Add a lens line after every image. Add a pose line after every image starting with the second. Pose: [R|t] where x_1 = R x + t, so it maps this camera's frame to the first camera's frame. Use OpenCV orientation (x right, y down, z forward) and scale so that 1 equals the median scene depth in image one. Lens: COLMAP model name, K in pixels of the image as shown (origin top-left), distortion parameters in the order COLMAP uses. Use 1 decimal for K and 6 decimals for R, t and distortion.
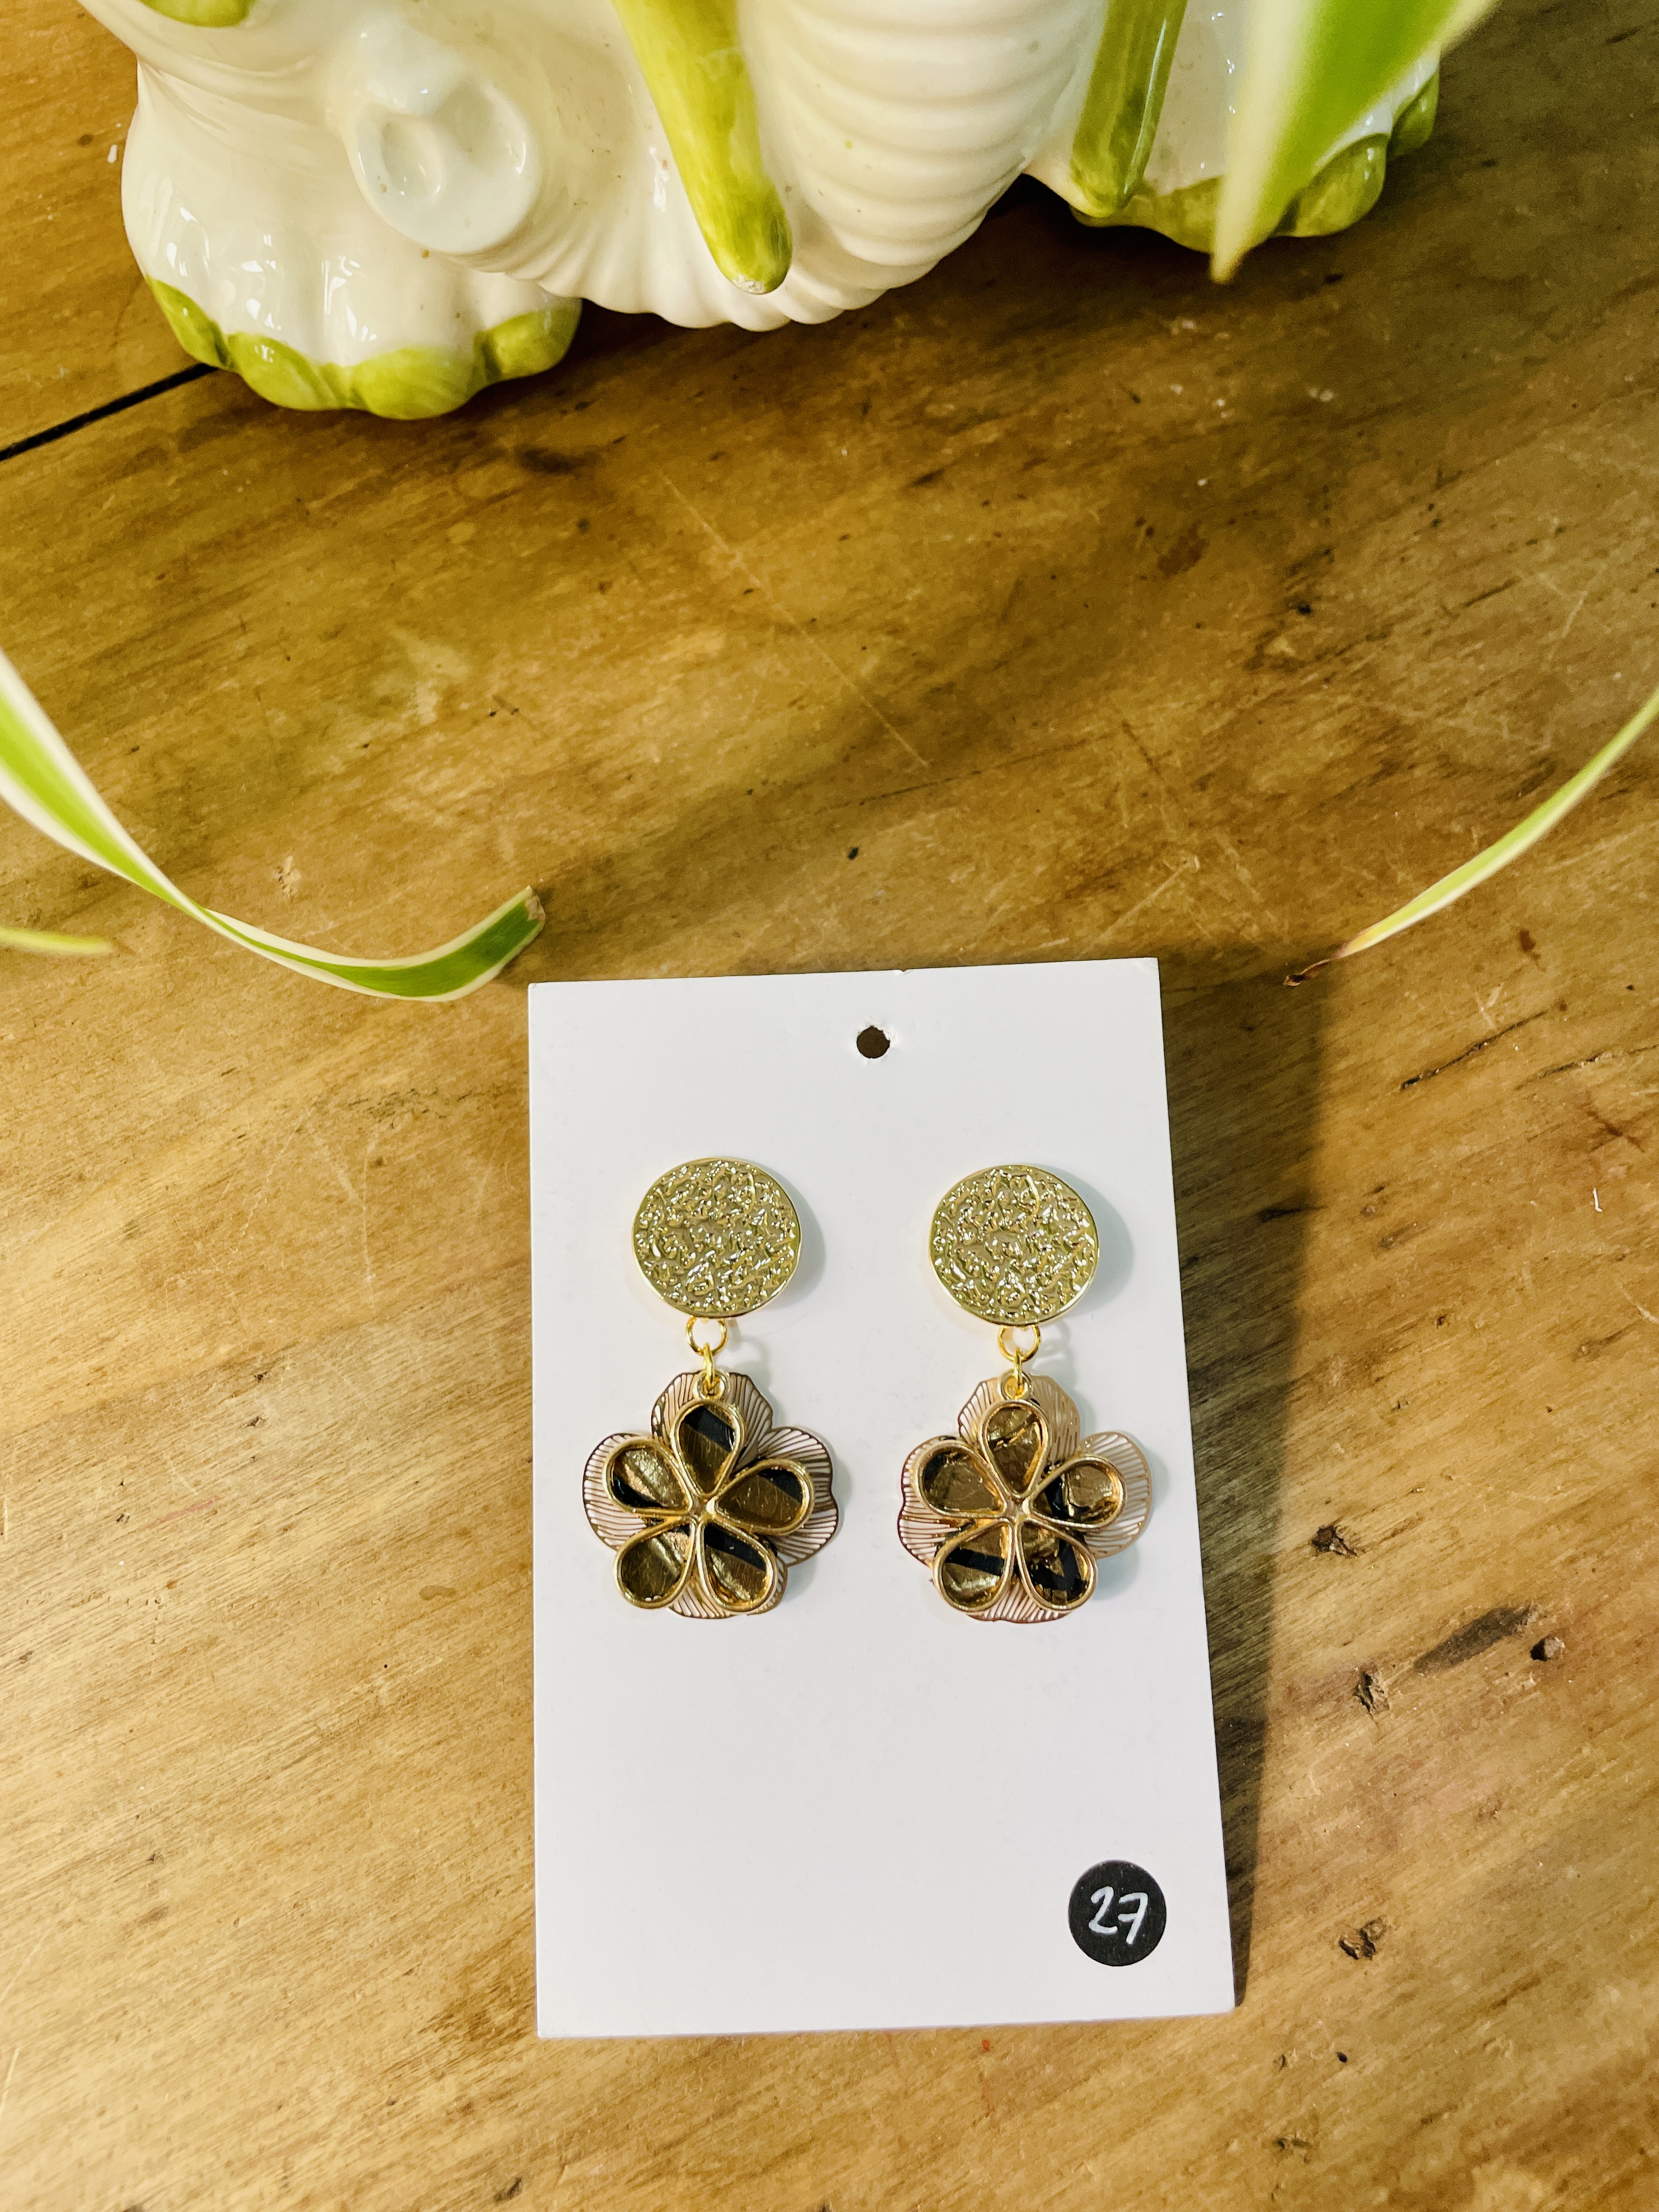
lens RADIAL K [[1775.8, 0, 848.1], [0, 1775.8, 1079.1], [0, 0, 1]] dist [0.058912, -0.120403]
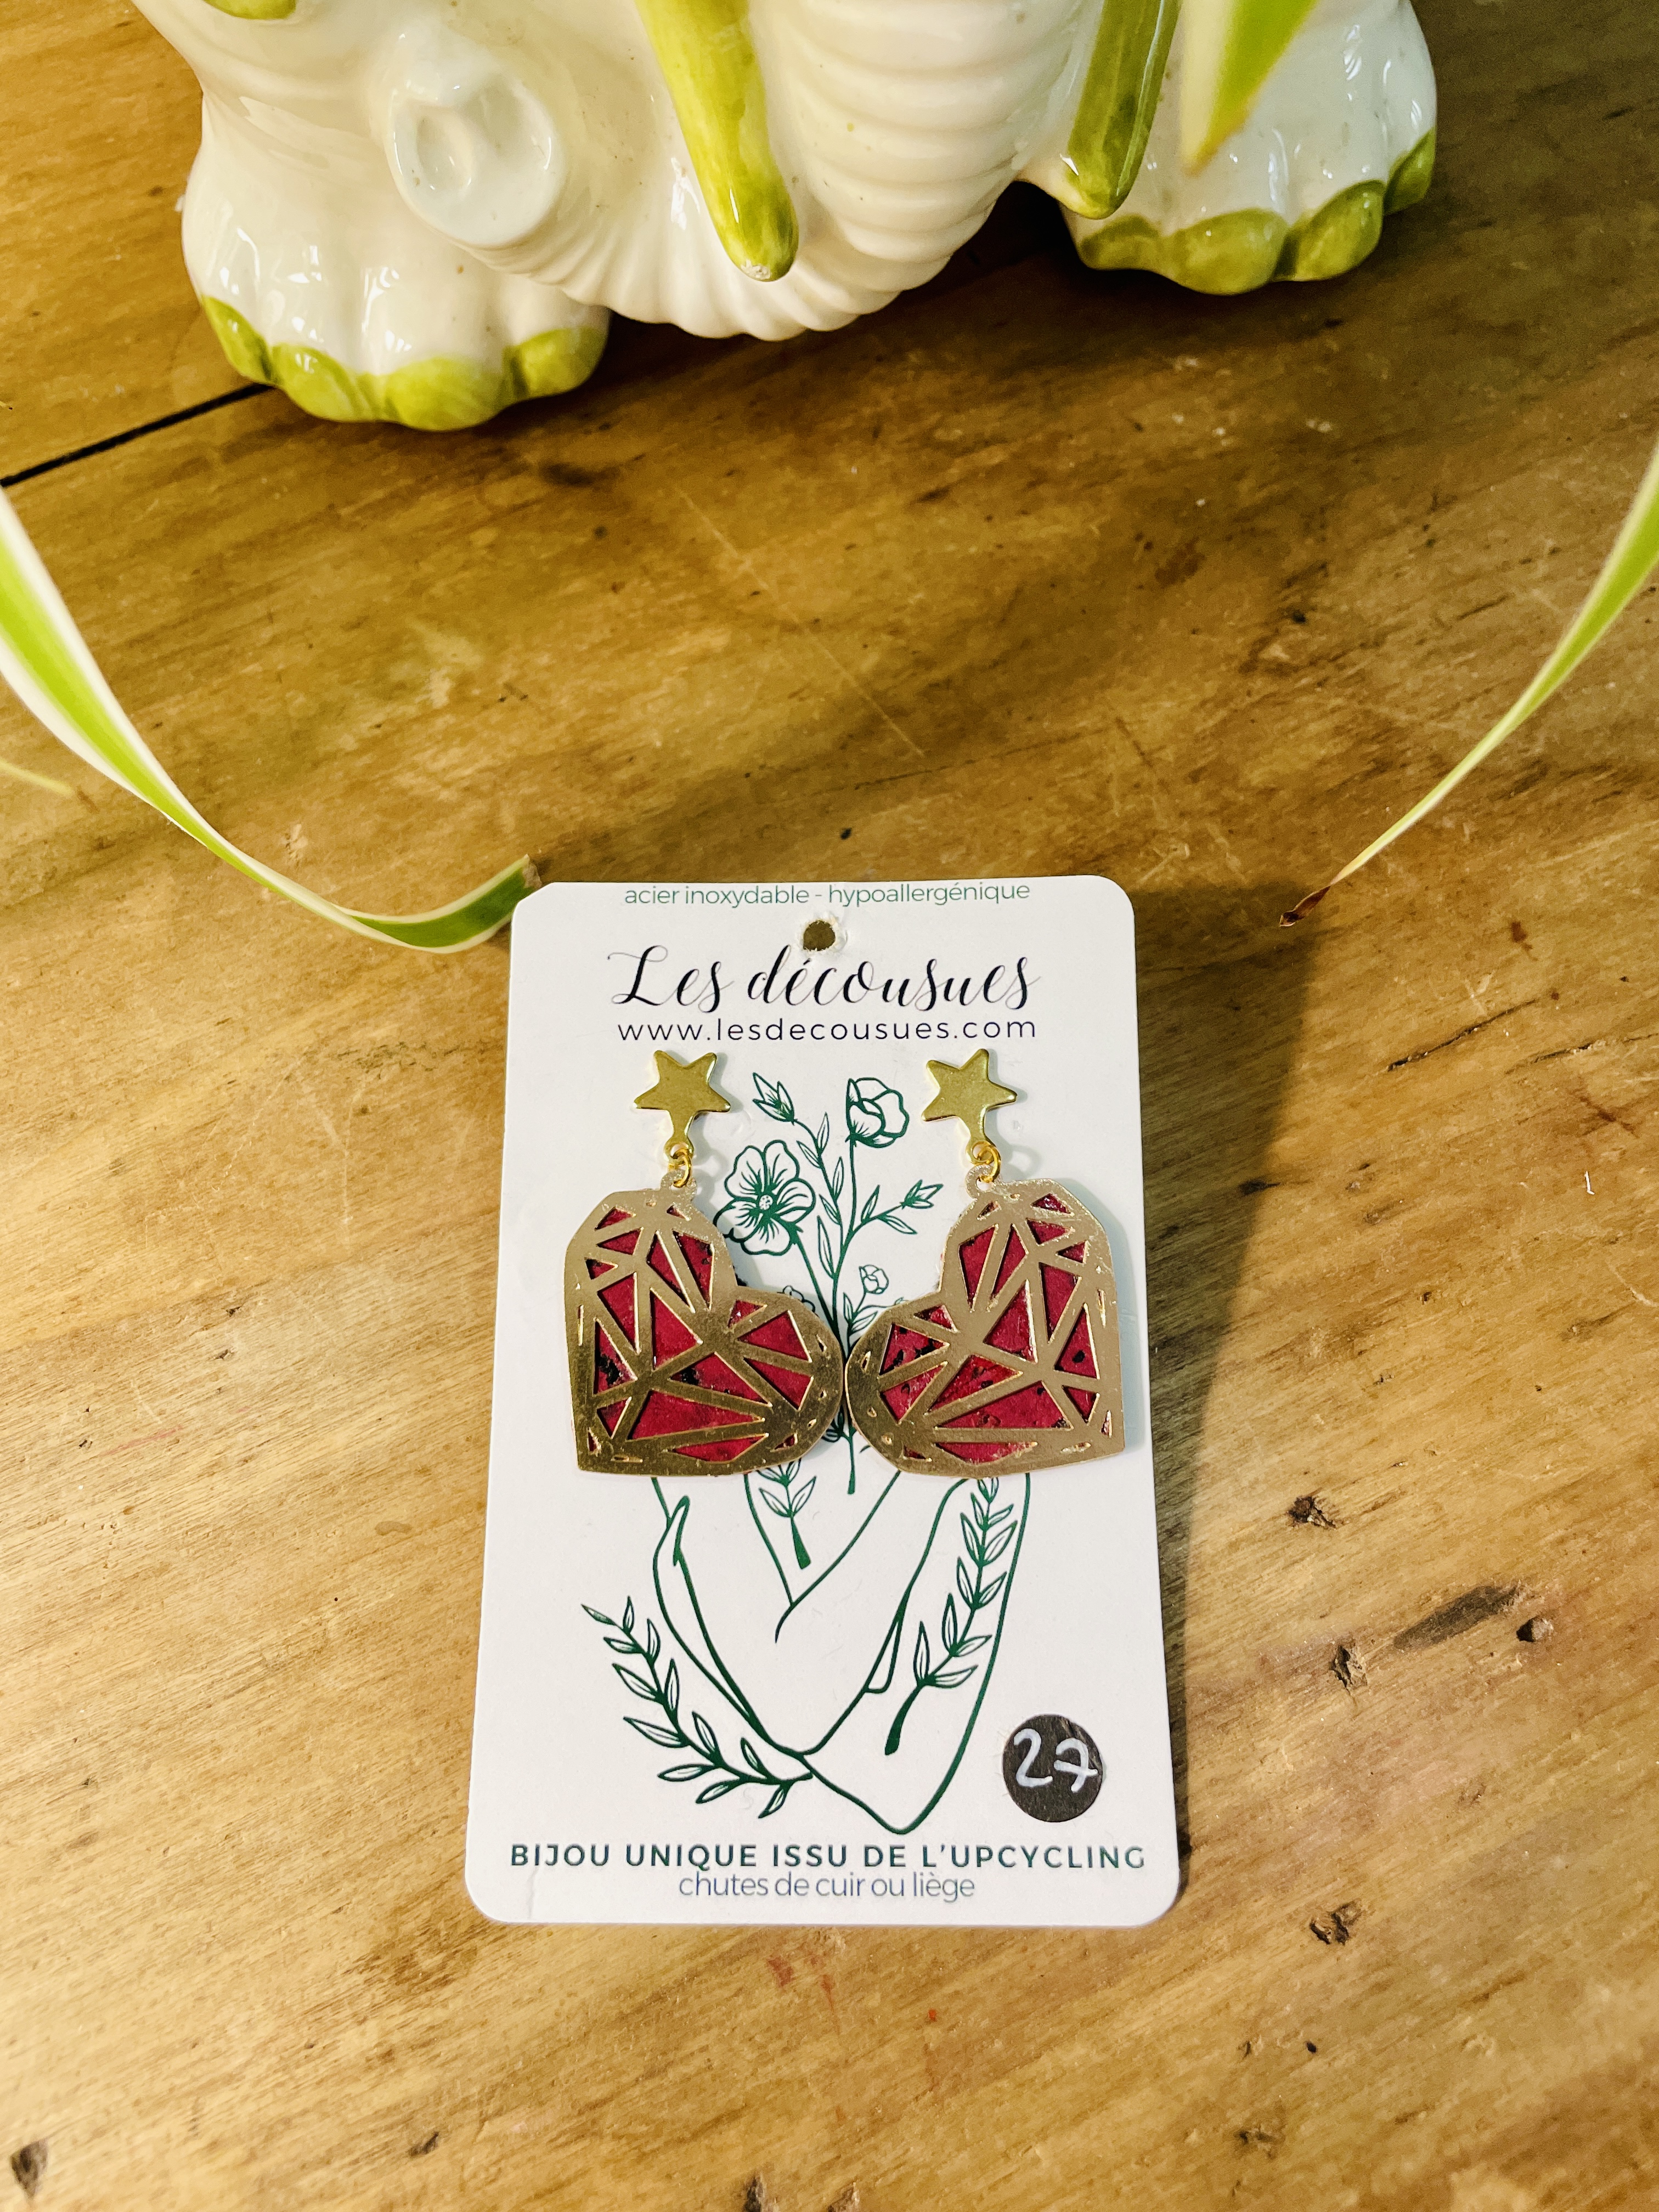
lens RADIAL K [[1775.8, 0, 819.7], [0, 1775.8, 1091.8], [0, 0, 1]] dist [0.058912, -0.120403]
pose [[0.998760, 0.029645, -0.039994, 0.034752], [-0.033410, 0.994722, -0.097020, 0.125334], [0.036907, 0.098235, 0.994479, 0.004431]]
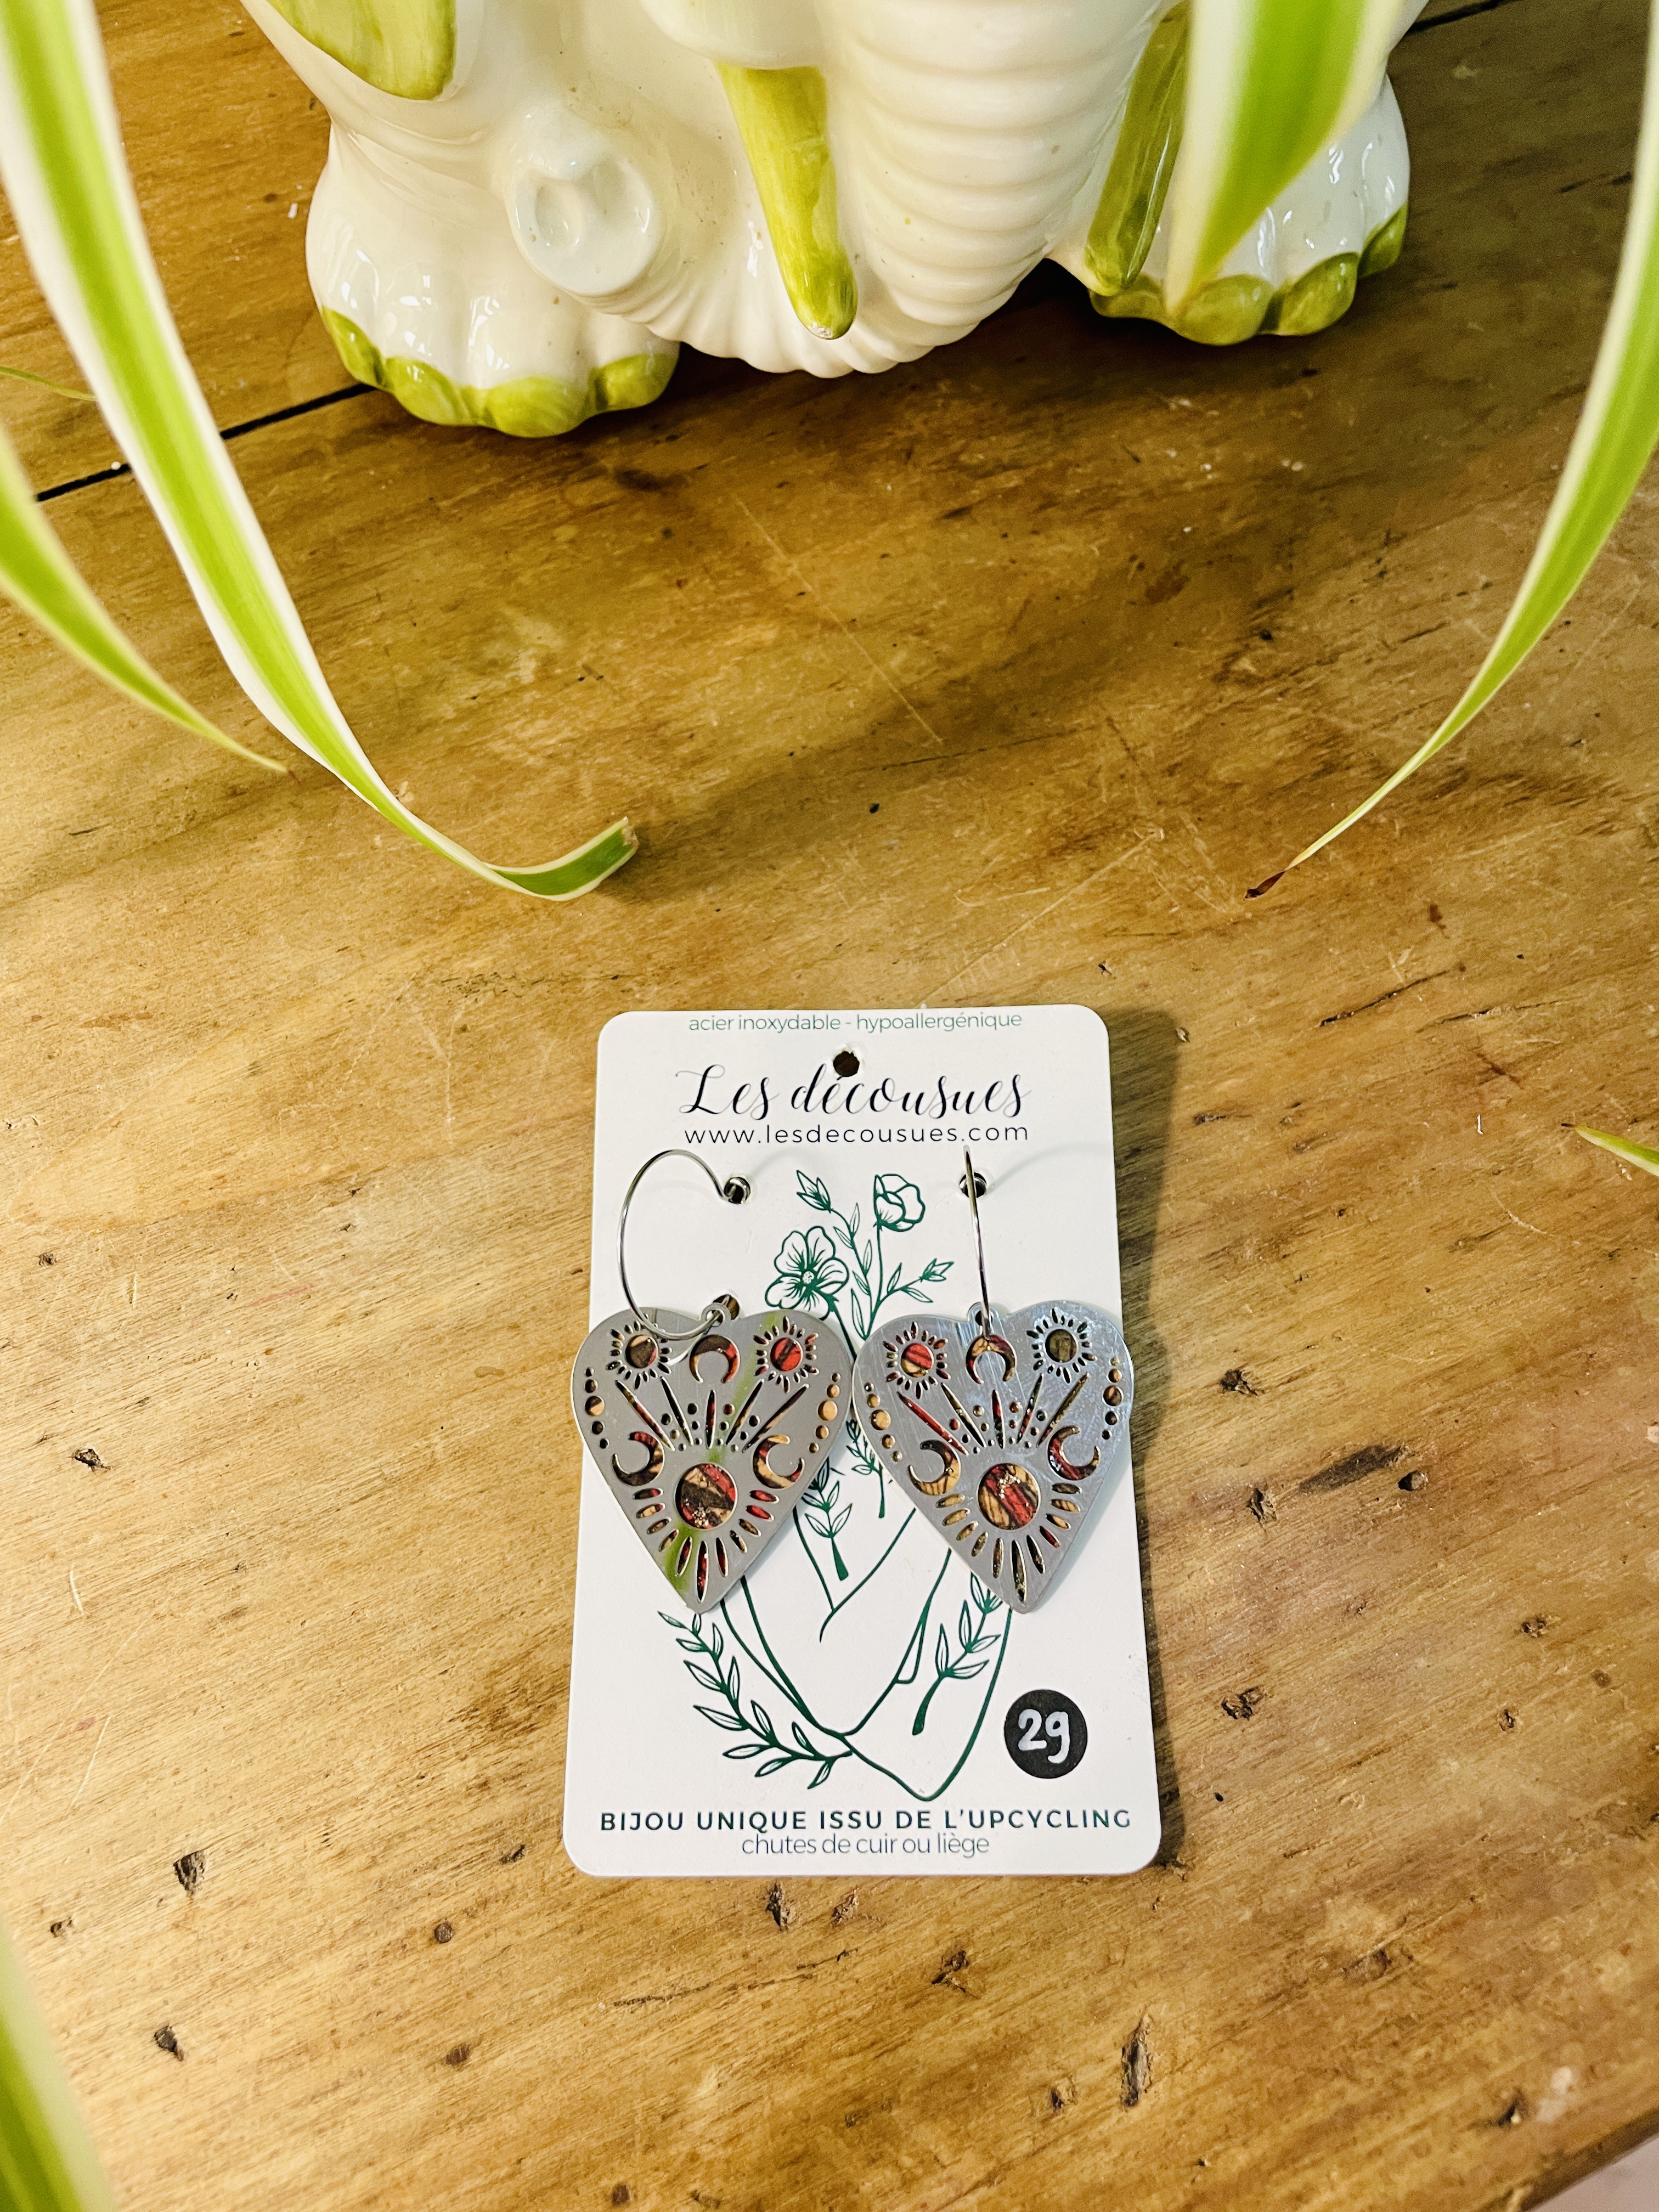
lens RADIAL K [[1775.8, 0, 828.7], [0, 1775.8, 1086.1], [0, 0, 1]] dist [0.058912, -0.120403]
pose [[0.997642, 0.066278, -0.017819, 0.006321], [-0.067283, 0.995717, -0.063410, 0.144393], [0.013540, 0.064460, 0.997828, -0.189554]]
